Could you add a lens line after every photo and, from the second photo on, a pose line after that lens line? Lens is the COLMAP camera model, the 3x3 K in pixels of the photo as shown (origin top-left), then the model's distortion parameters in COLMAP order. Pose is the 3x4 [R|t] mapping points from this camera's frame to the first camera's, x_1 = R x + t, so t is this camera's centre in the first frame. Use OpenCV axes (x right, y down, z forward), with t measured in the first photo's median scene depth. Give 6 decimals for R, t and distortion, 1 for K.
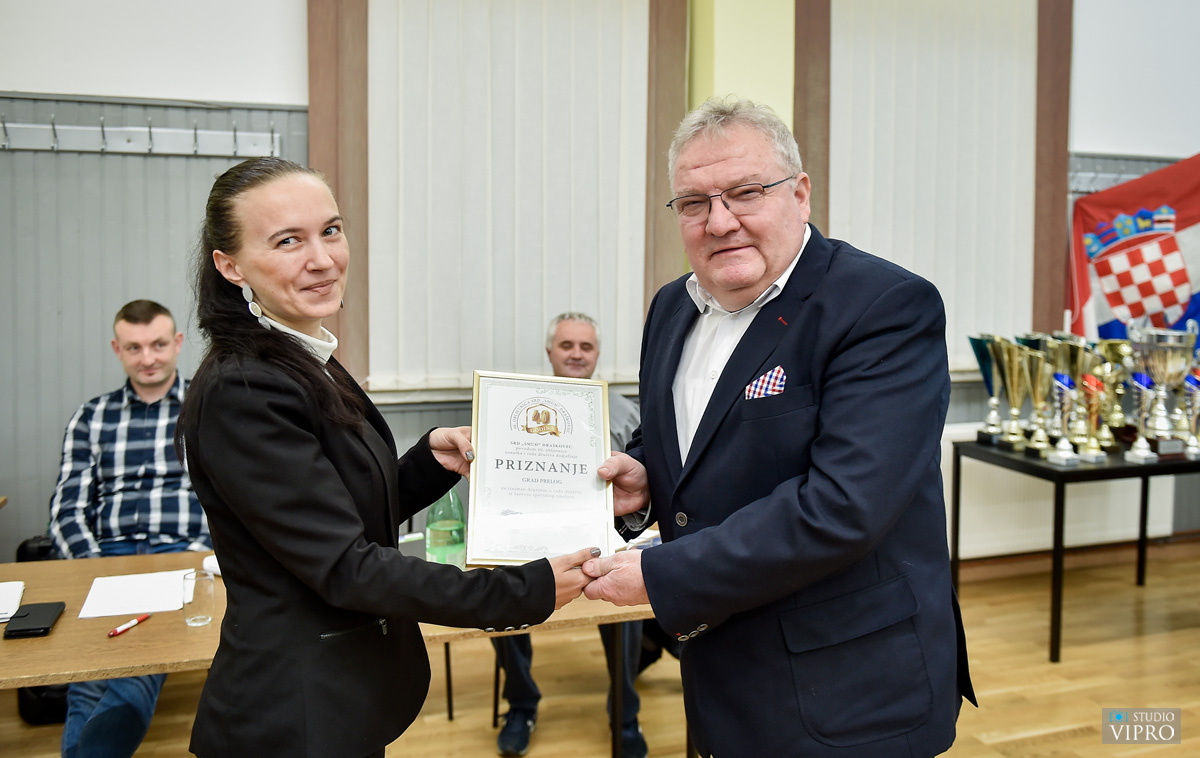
lens RADIAL K [[1054.9, 0, 660.7], [0, 1054.9, 319.9], [0, 0, 1]] dist [-0.006884, -0.004533]
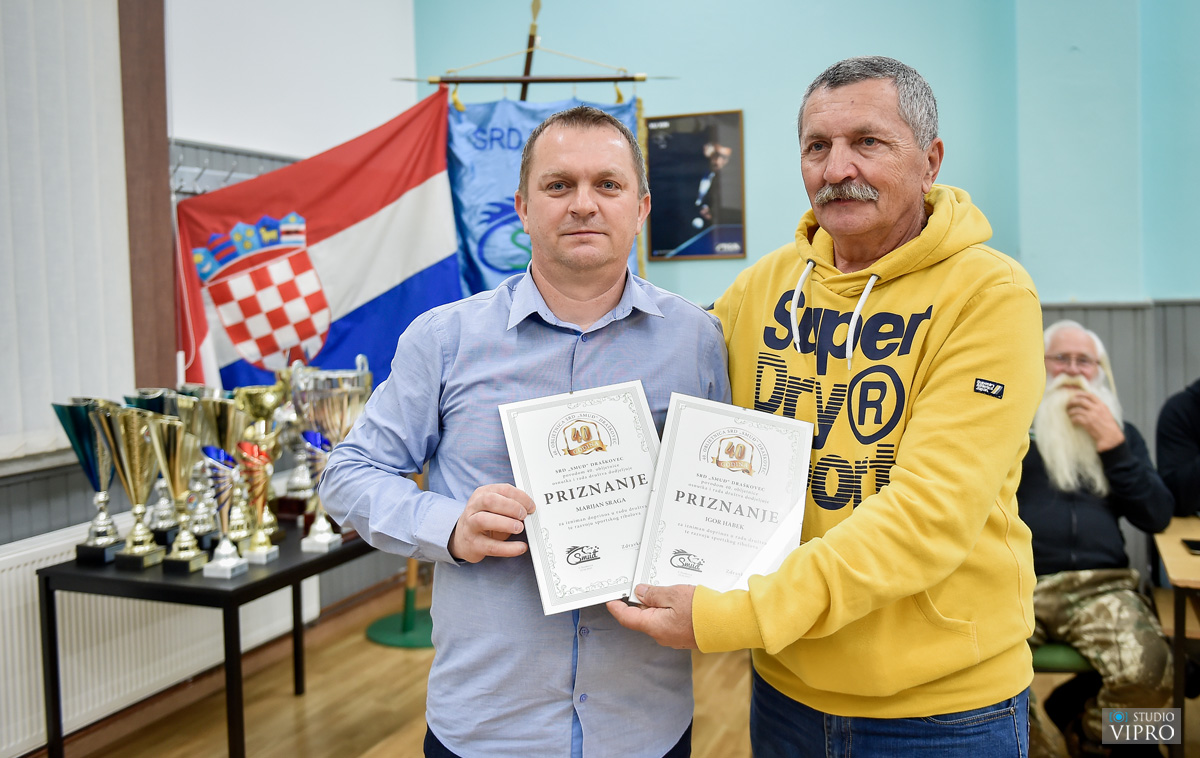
lens RADIAL K [[1082.0, 0, 653.8], [0, 1082.0, 326.0], [0, 0, 1]] dist [-0.008473, -0.010565]
pose [[0.643217, -0.050406, 0.764023, 0.024375], [0.066417, 0.997743, 0.009910, -0.012934], [-0.762798, 0.044369, 0.645113, 0.266853]]
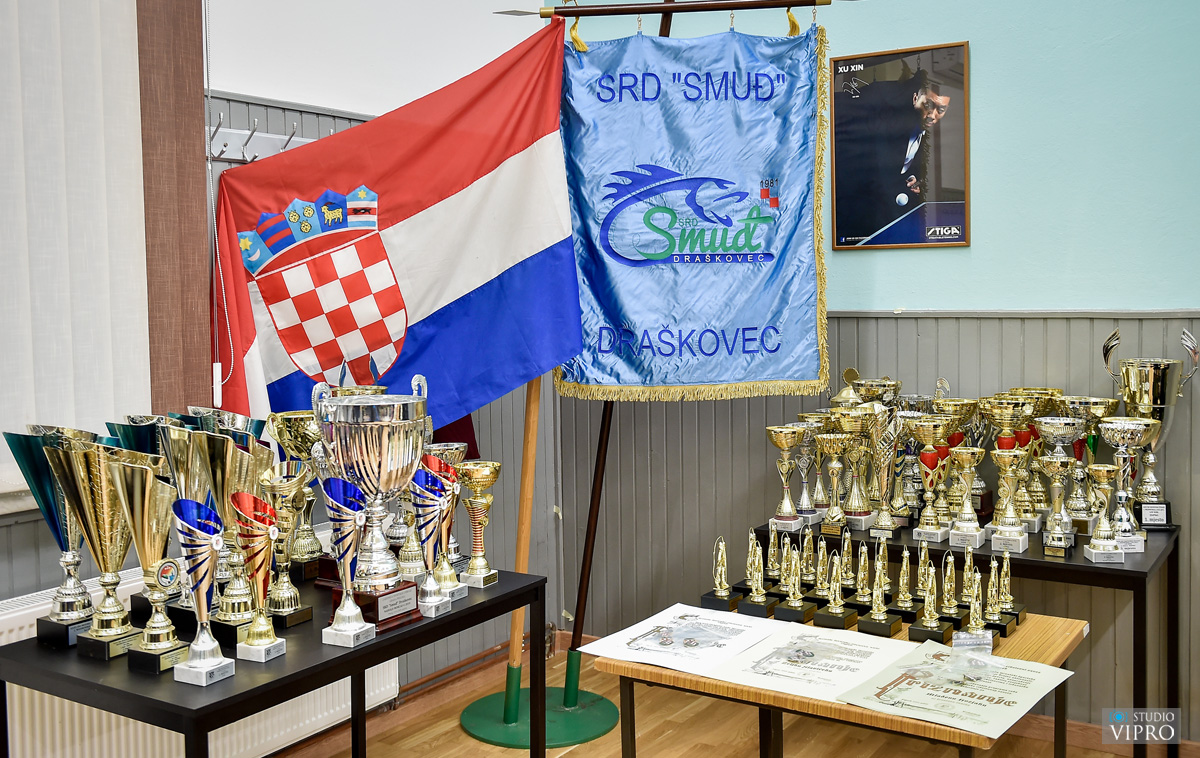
lens RADIAL K [[1175.4, 0, 612.1], [0, 1175.4, 340.7], [0, 0, 1]] dist [0.009089, 0.001882]
pose [[0.791420, -0.046807, 0.609478, 0.168455], [0.051608, 0.998621, 0.009678, -0.016394], [-0.609090, 0.023795, 0.792744, 0.362572]]
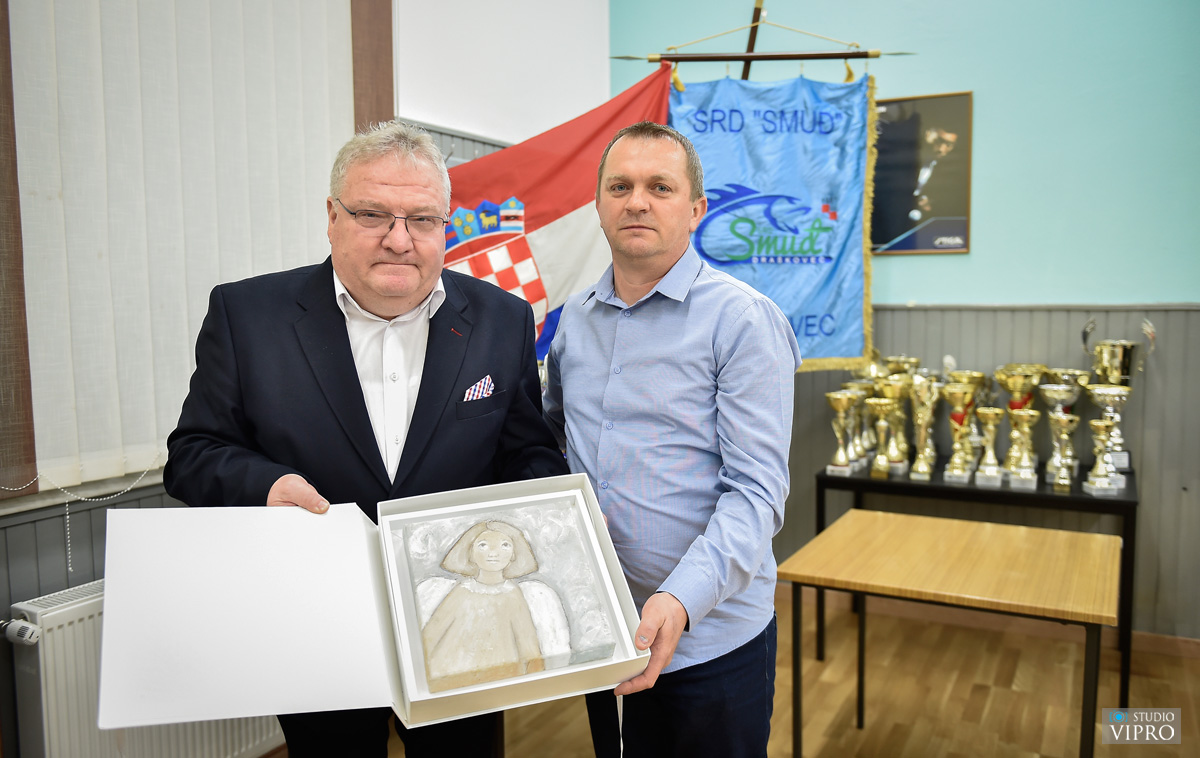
lens RADIAL K [[968.8, 0, 599.4], [0, 968.8, 373.0], [0, 0, 1]] dist [-0.012908, -0.008447]
pose [[0.742578, -0.069442, 0.666150, 0.050311], [0.047373, 0.997565, 0.051182, -0.014808], [-0.668082, -0.006450, 0.744060, 0.437795]]
